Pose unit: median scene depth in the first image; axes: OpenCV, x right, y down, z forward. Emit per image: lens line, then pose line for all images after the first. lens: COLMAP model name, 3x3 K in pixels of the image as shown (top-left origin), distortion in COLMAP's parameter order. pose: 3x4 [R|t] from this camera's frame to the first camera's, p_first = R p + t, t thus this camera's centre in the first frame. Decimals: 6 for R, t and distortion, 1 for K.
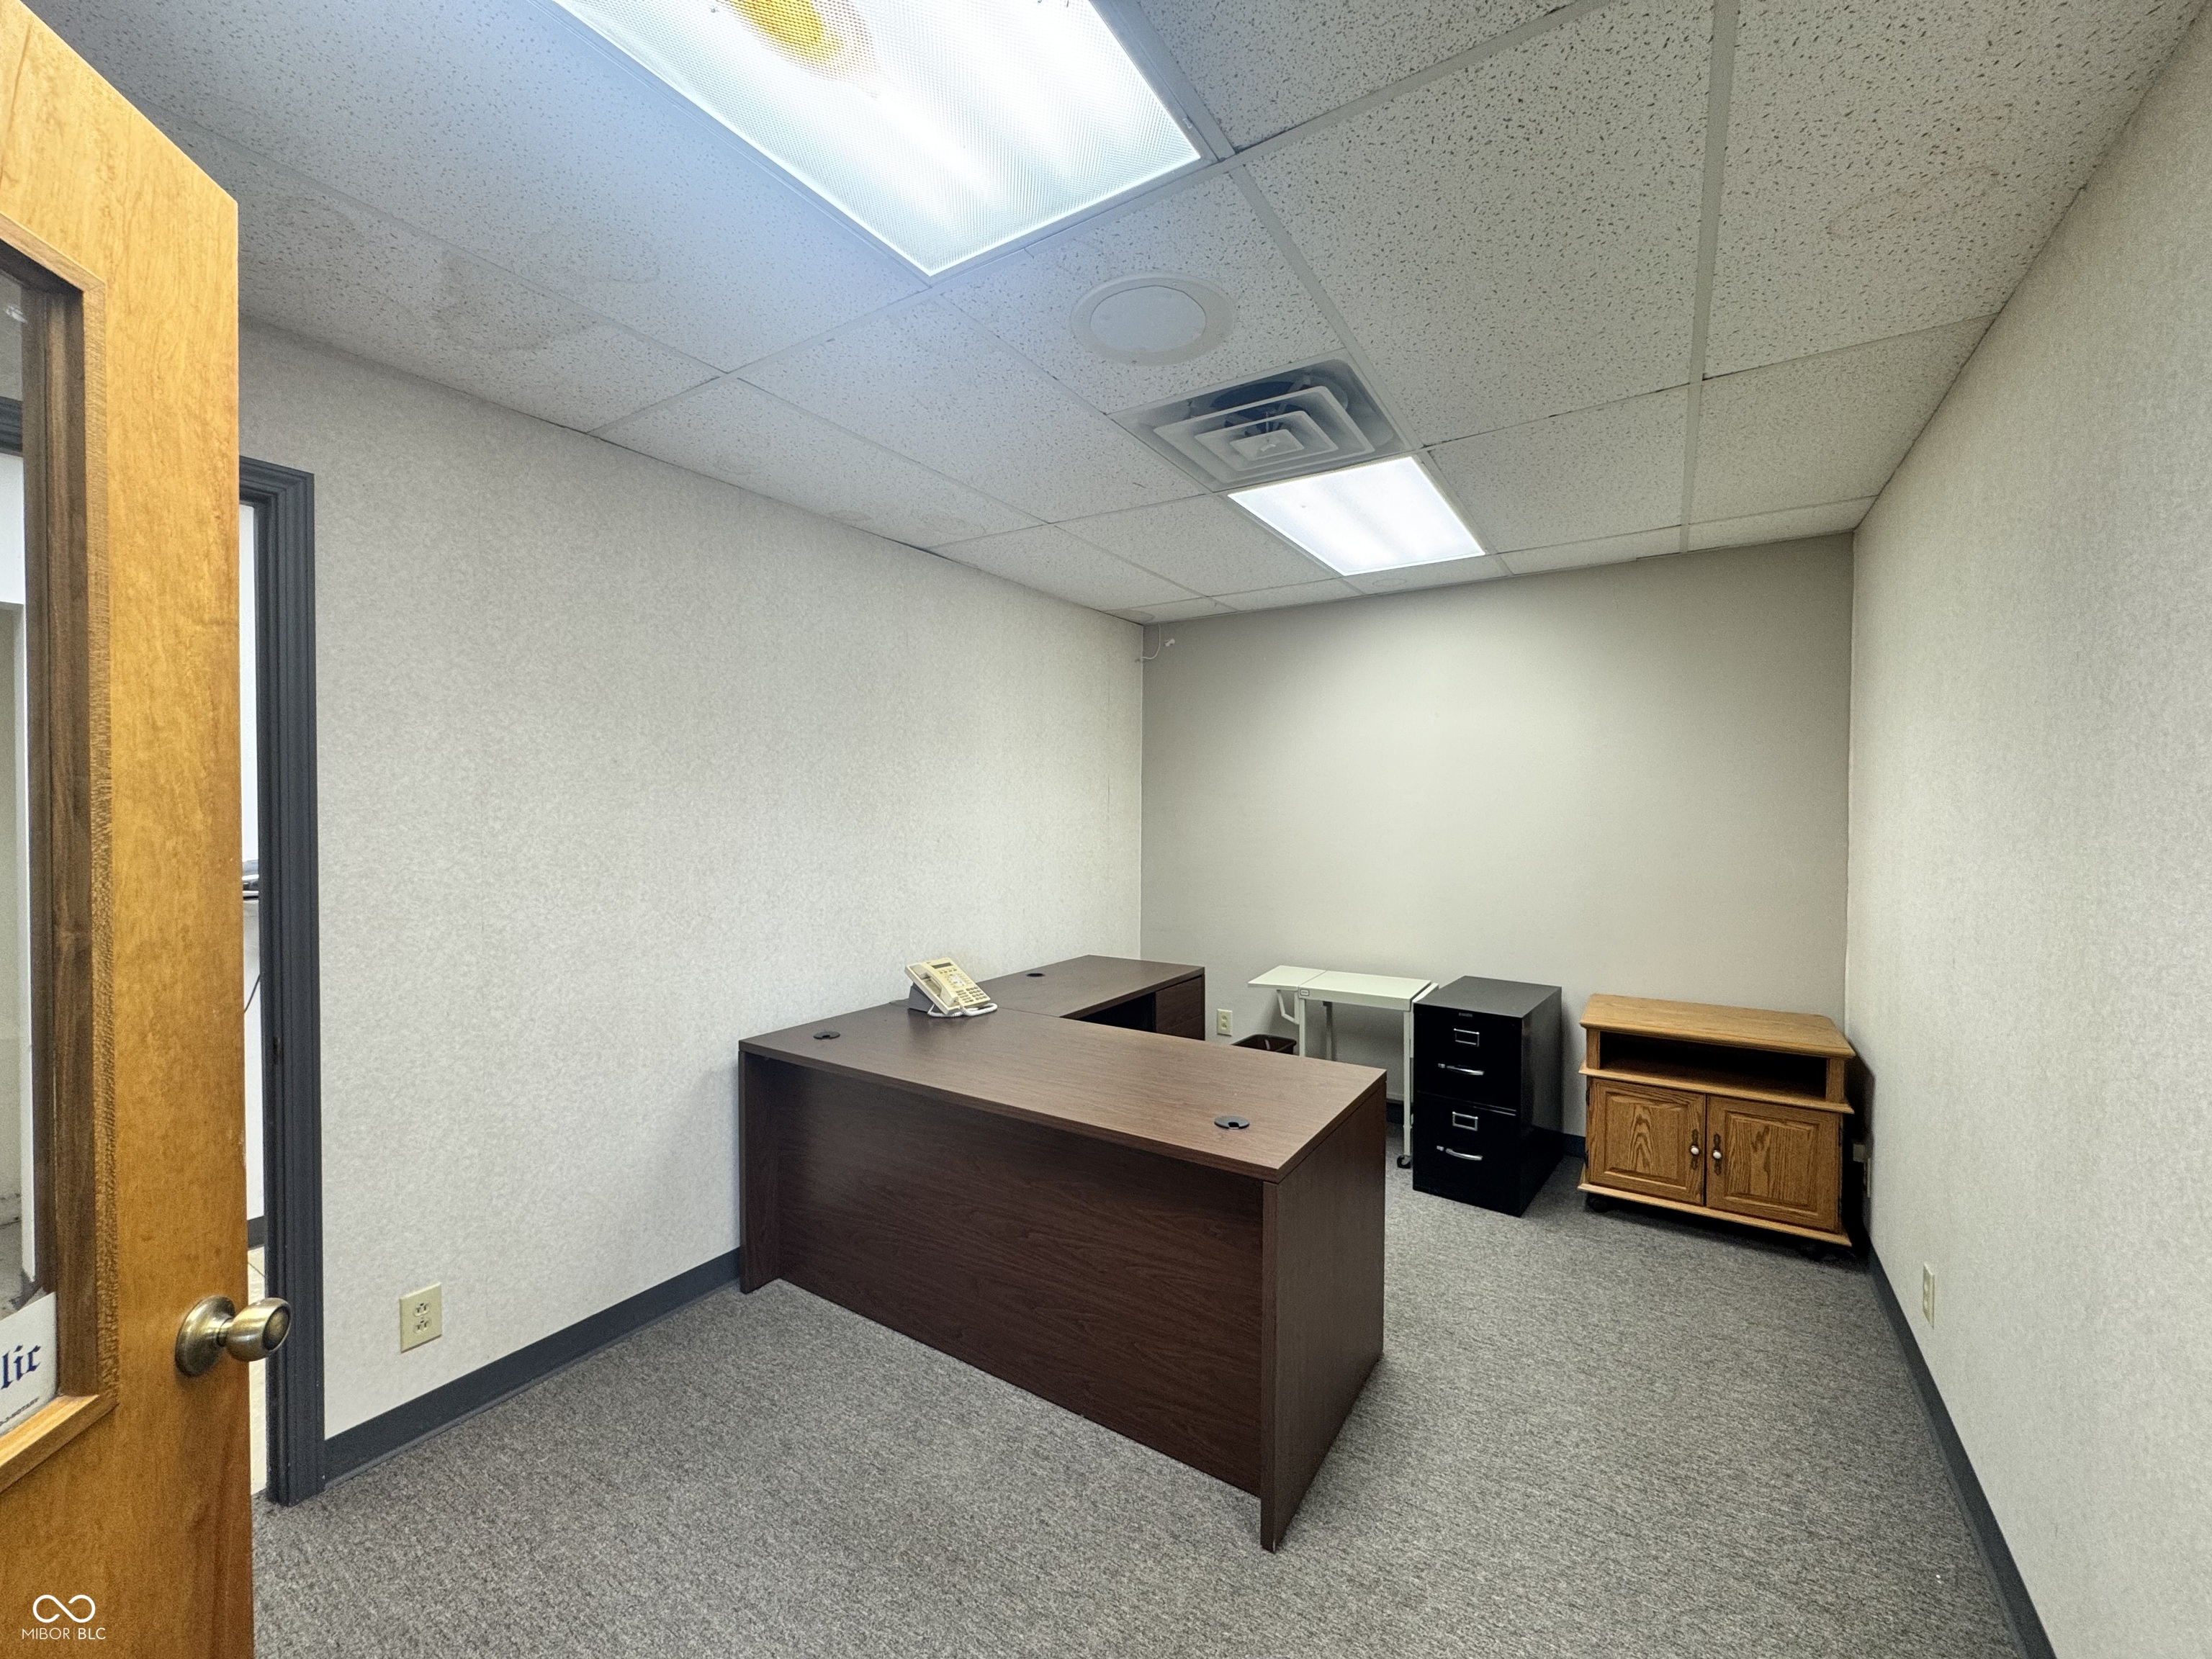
lens RADIAL K [[878.6, 0, 1111.8], [0, 878.6, 827.4], [0, 0, 1]] dist [-0.003874, 0.000397]
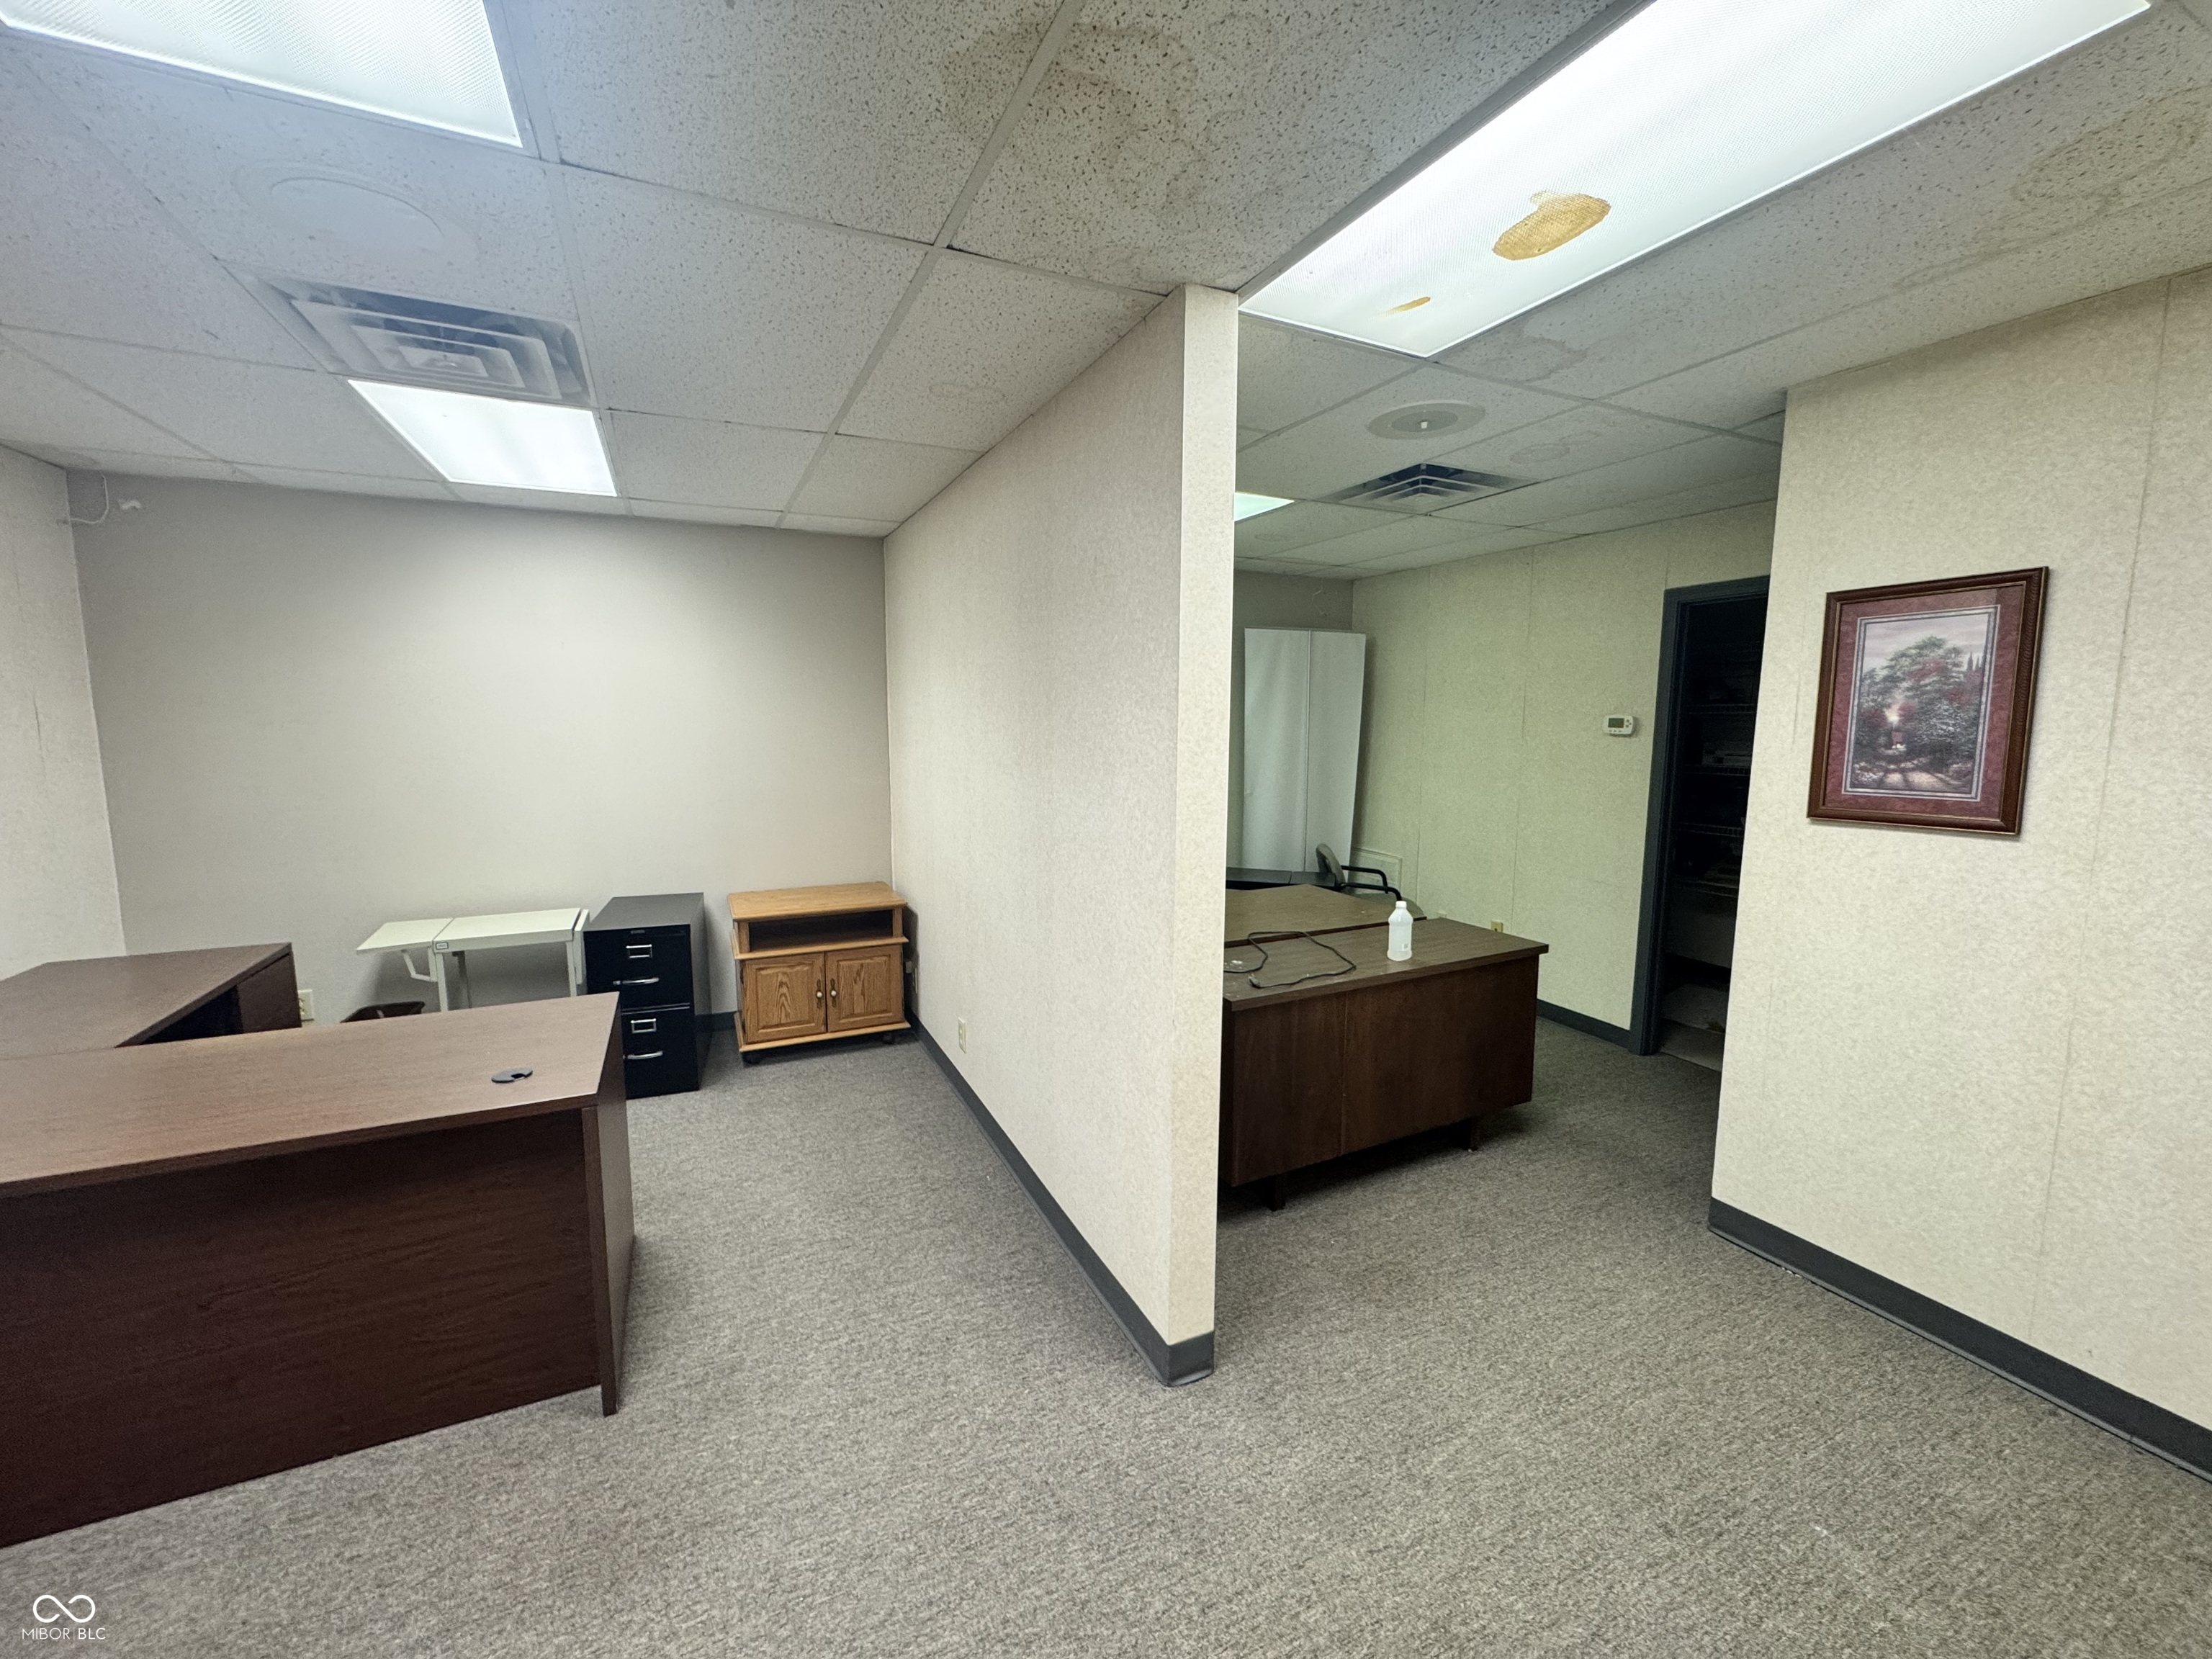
lens RADIAL K [[878.6, 0, 1101.5], [0, 878.6, 821.8], [0, 0, 1]] dist [-0.003874, 0.000397]
pose [[0.528377, -0.099765, 0.843128, -0.221195], [0.012523, 0.993880, 0.109755, -0.039347], [-0.848917, -0.047433, 0.526393, -0.068044]]
